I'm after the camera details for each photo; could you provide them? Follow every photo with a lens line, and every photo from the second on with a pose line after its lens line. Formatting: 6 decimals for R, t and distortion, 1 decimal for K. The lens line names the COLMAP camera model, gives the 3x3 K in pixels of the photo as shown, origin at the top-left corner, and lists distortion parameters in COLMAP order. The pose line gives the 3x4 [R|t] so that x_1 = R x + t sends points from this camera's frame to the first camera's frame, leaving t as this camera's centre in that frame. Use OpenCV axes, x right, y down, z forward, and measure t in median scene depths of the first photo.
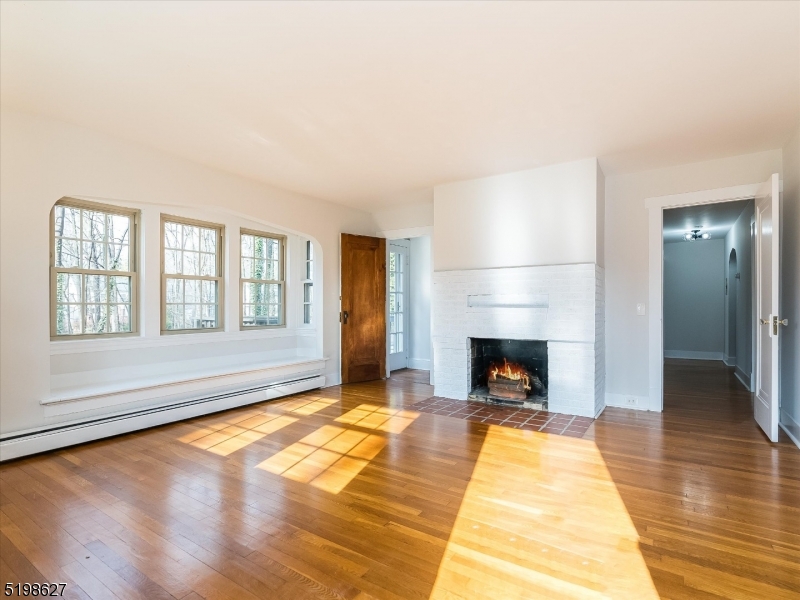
lens RADIAL K [[409.4, 0, 401.7], [0, 409.4, 301.8], [0, 0, 1]] dist [-0.006826, 0.002484]
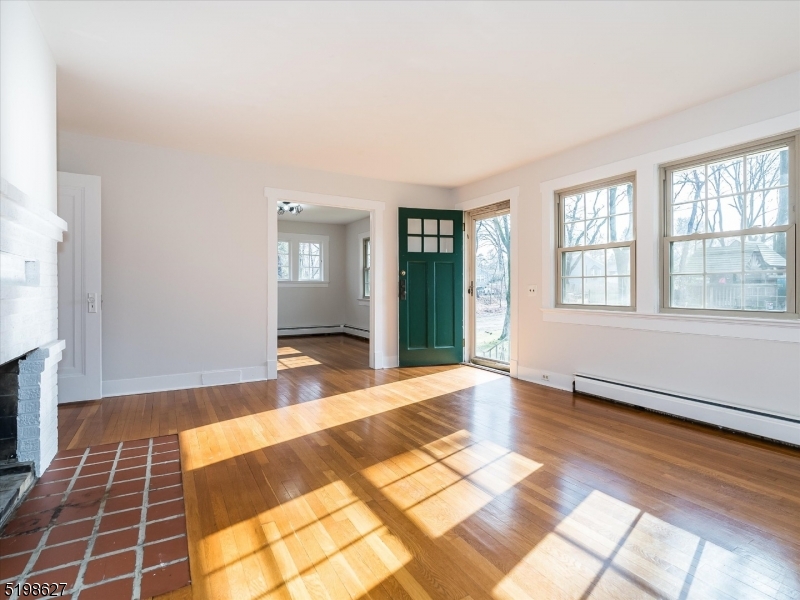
lens RADIAL K [[409.4, 0, 400.4], [0, 409.4, 292.8], [0, 0, 1]] dist [-0.006826, 0.002484]
pose [[-0.894391, -0.000539, 0.447286, -0.421147], [-0.000321, 1.000000, 0.000564, 0.027440], [-0.447286, 0.000361, -0.894391, 1.693250]]
